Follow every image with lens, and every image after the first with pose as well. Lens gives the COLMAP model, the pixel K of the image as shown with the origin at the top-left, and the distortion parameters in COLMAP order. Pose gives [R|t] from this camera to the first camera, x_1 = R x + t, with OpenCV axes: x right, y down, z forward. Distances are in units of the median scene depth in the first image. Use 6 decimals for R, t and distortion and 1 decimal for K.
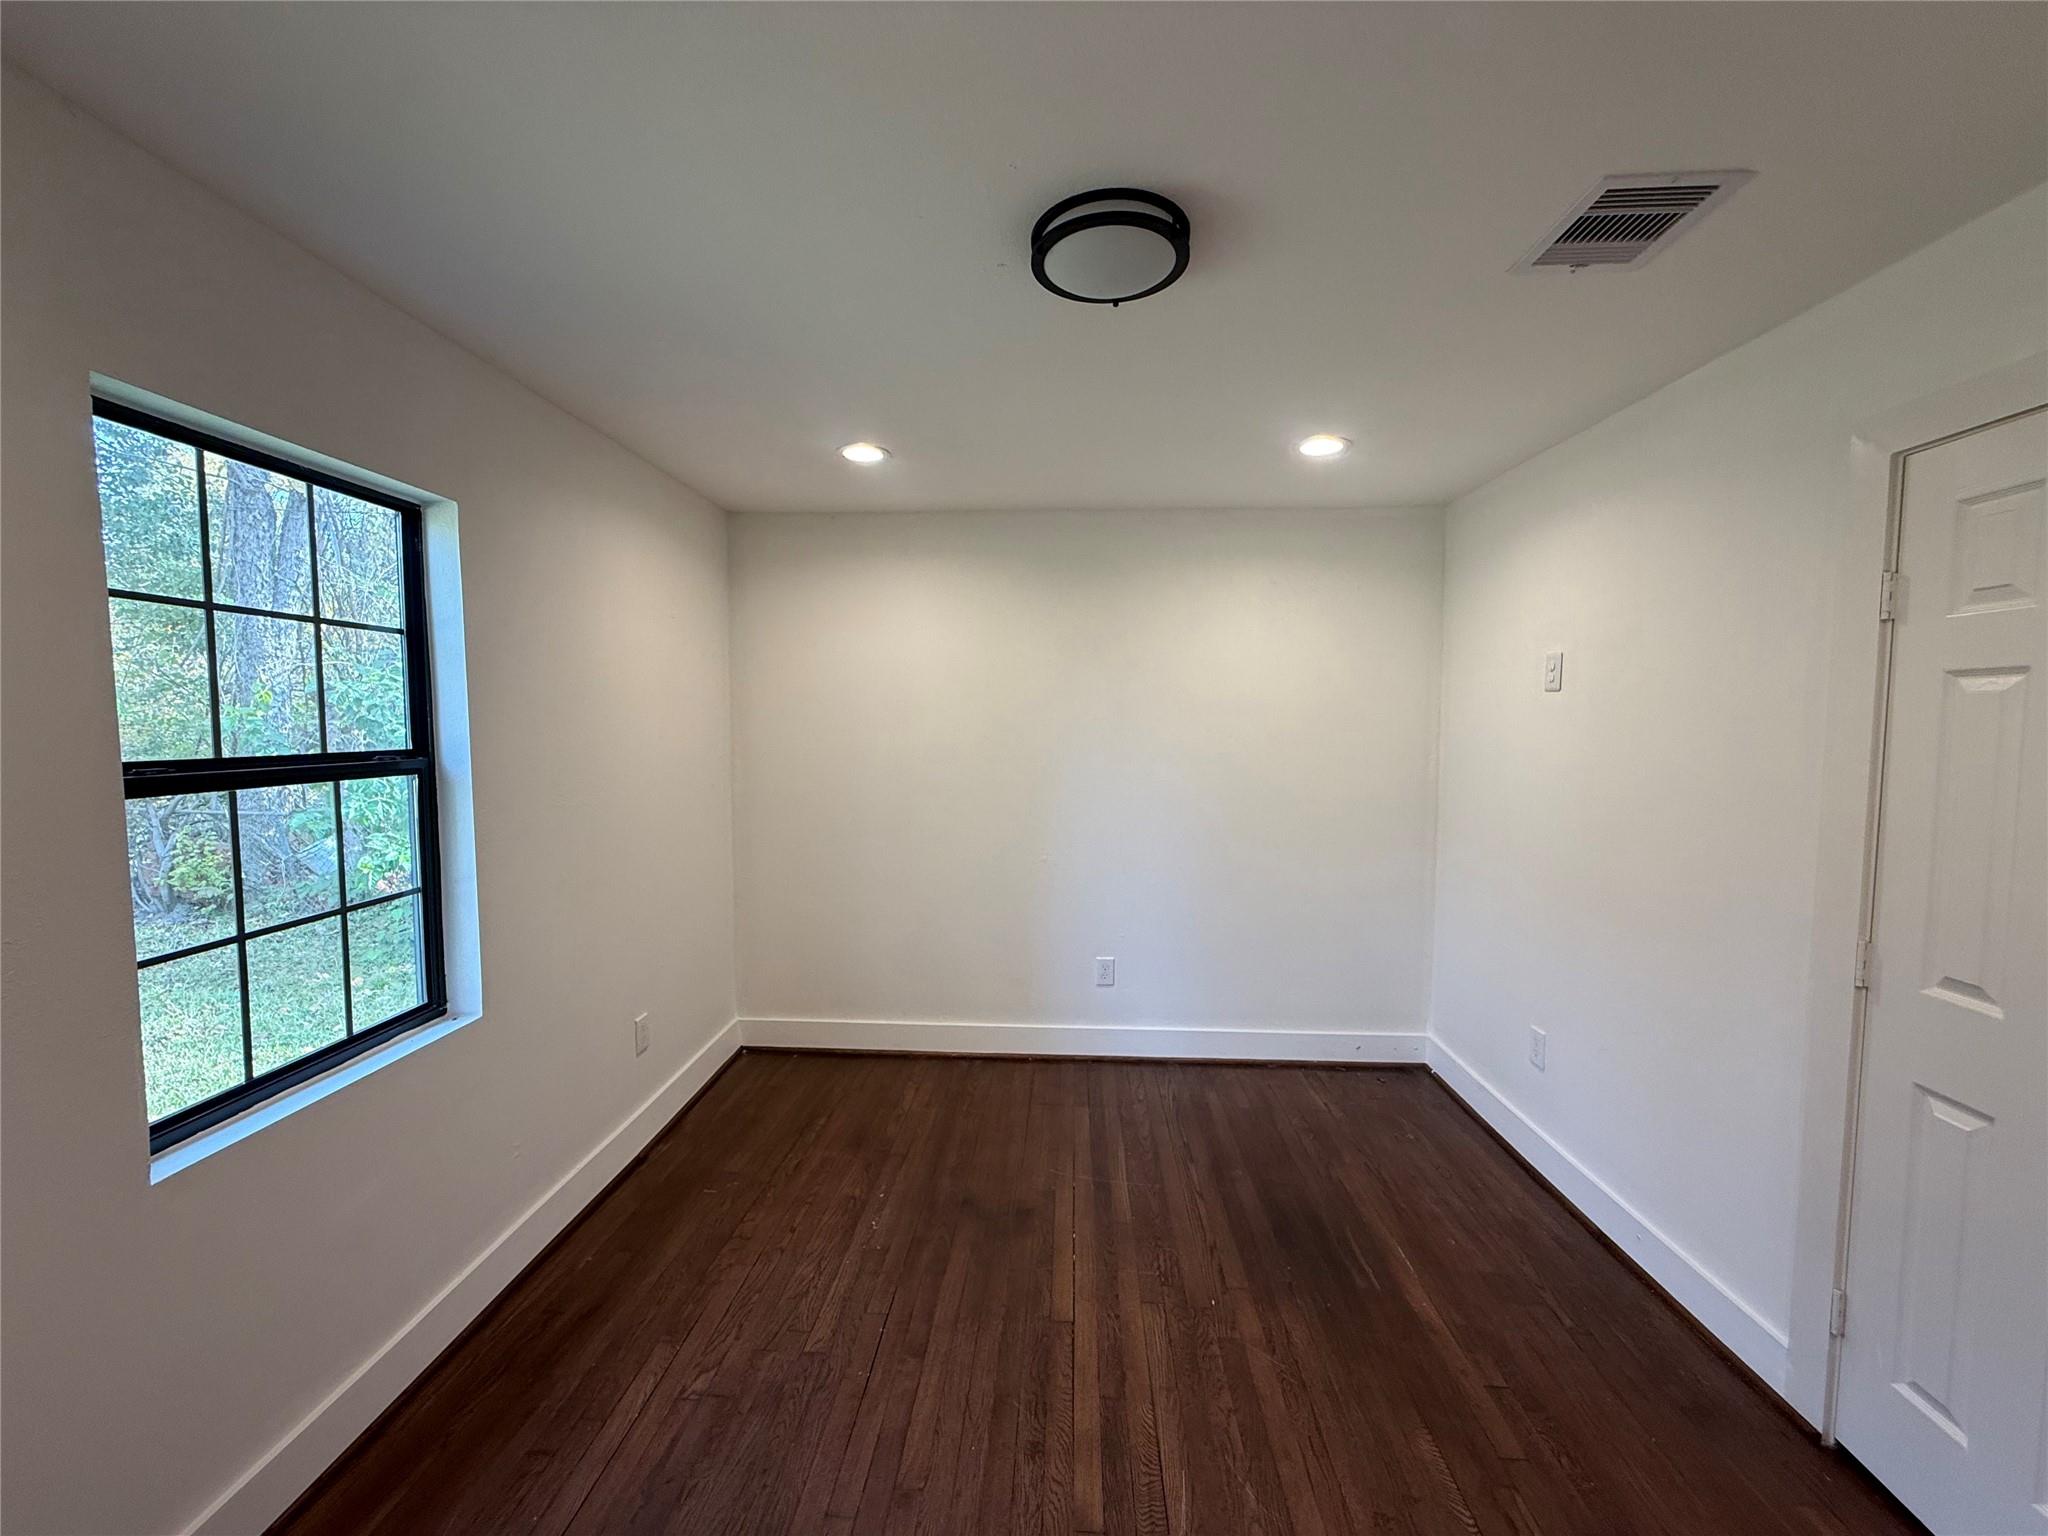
lens RADIAL K [[814.2, 0, 1016.2], [0, 814.2, 769.0], [0, 0, 1]] dist [0.000983, 0.000061]
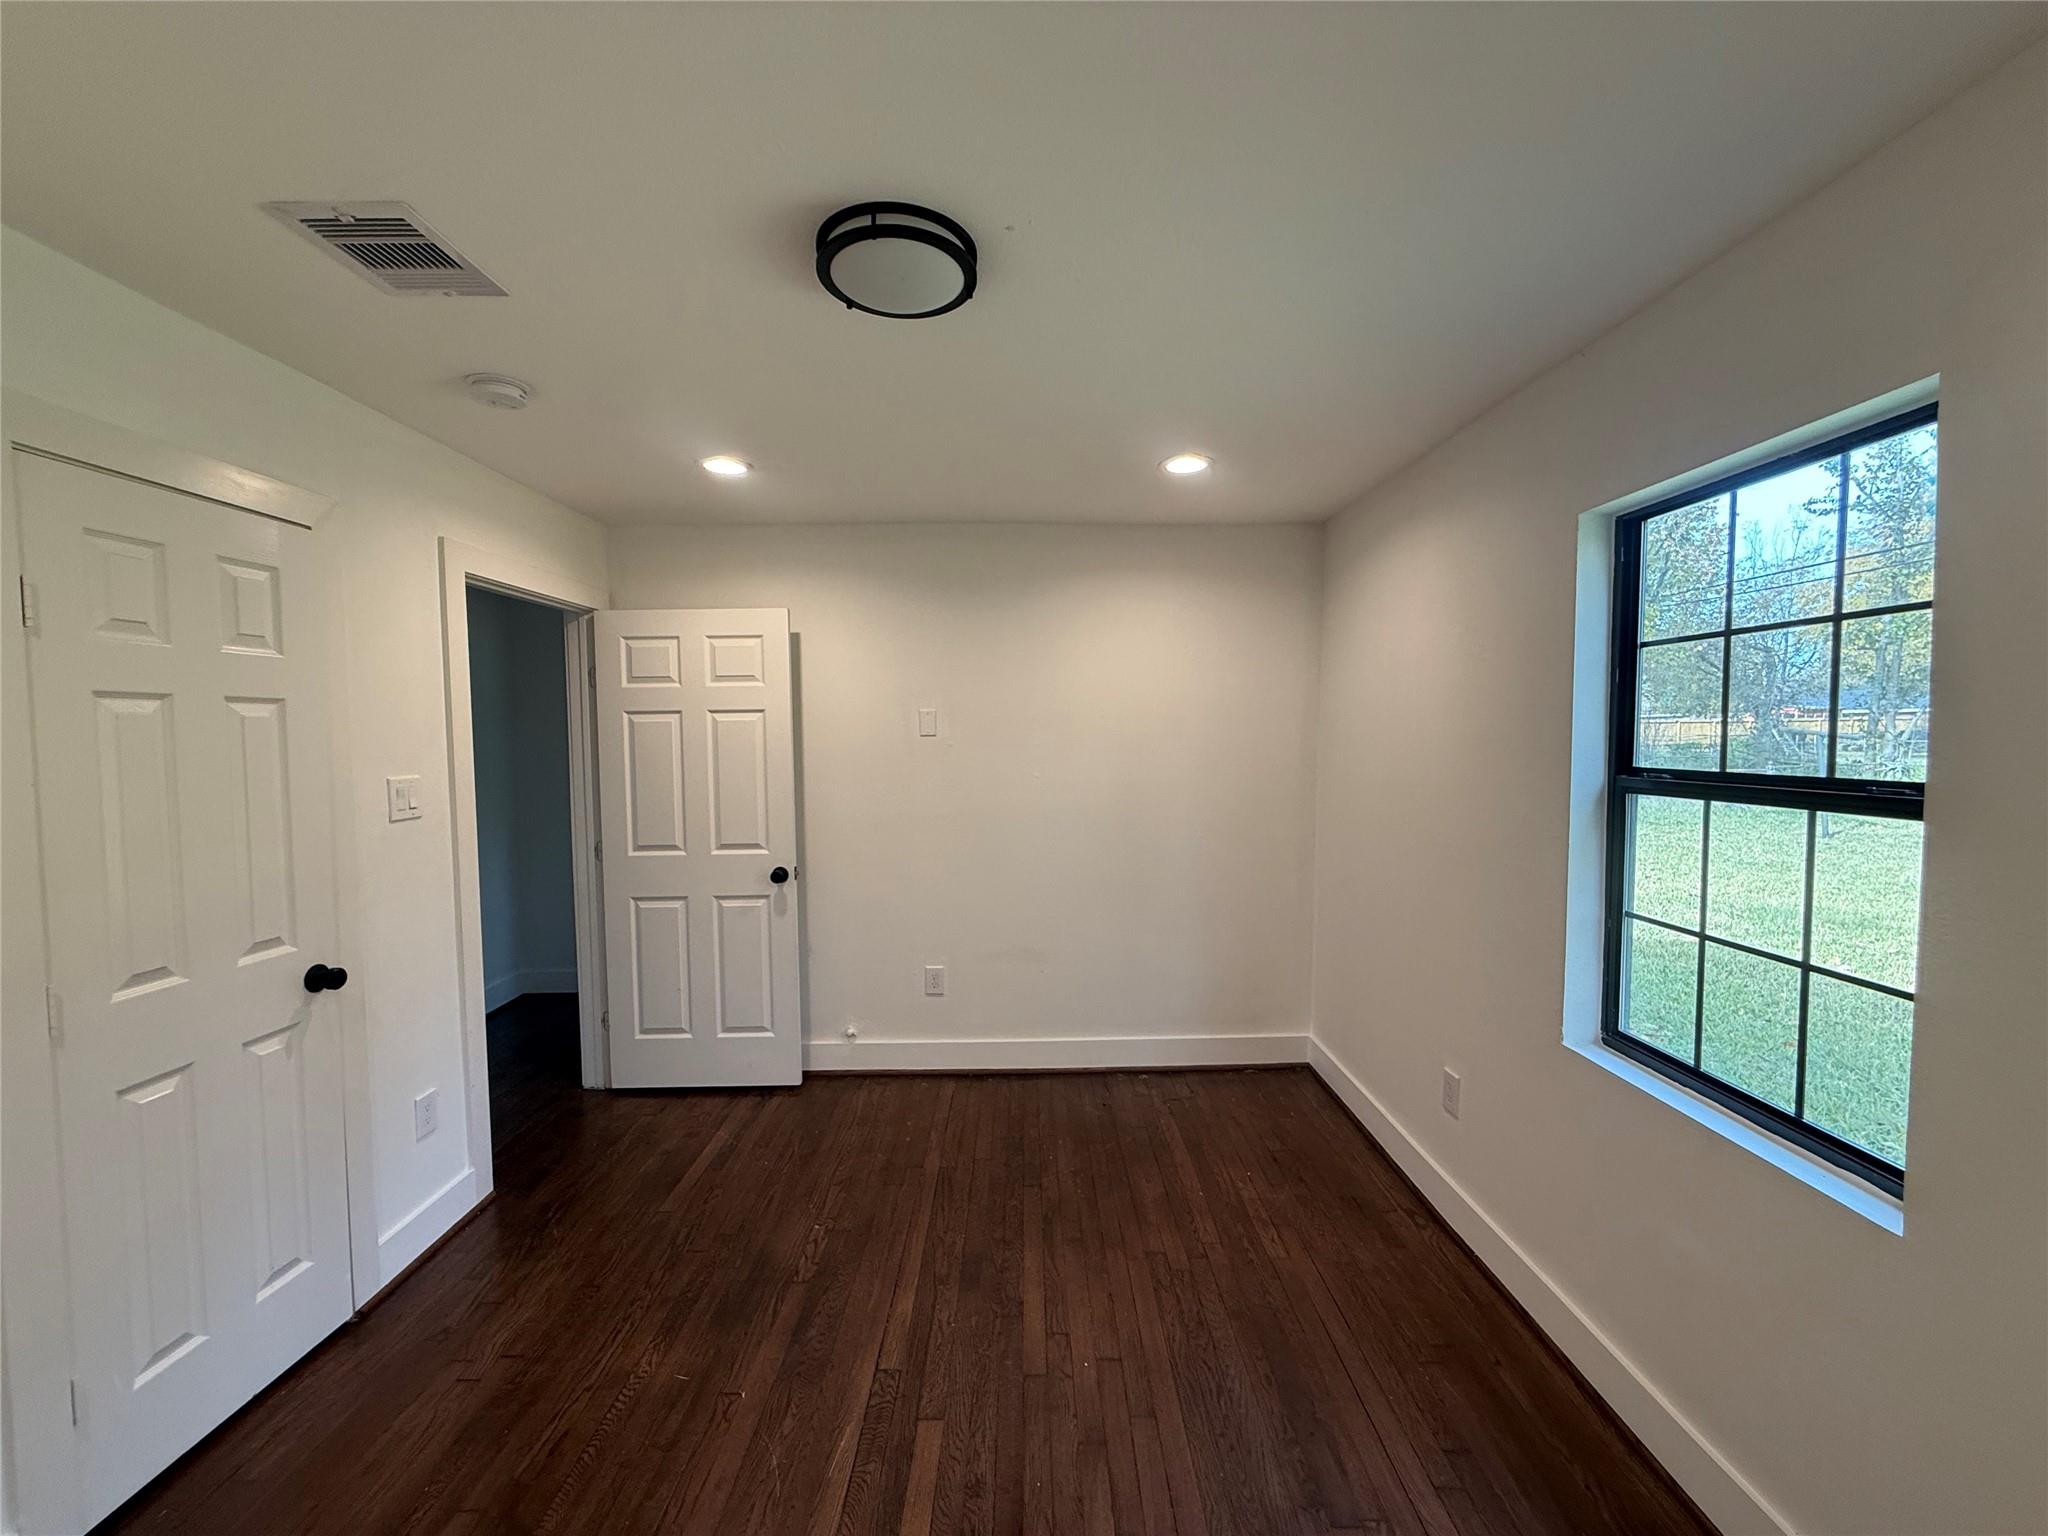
lens RADIAL K [[814.2, 0, 1016.2], [0, 814.2, 769.0], [0, 0, 1]] dist [0.000983, 0.000061]
pose [[-0.998479, 0.004495, -0.054954, 0.025148], [-0.001920, 0.993233, 0.116124, -0.137486], [0.055104, 0.116052, -0.991713, 1.985764]]
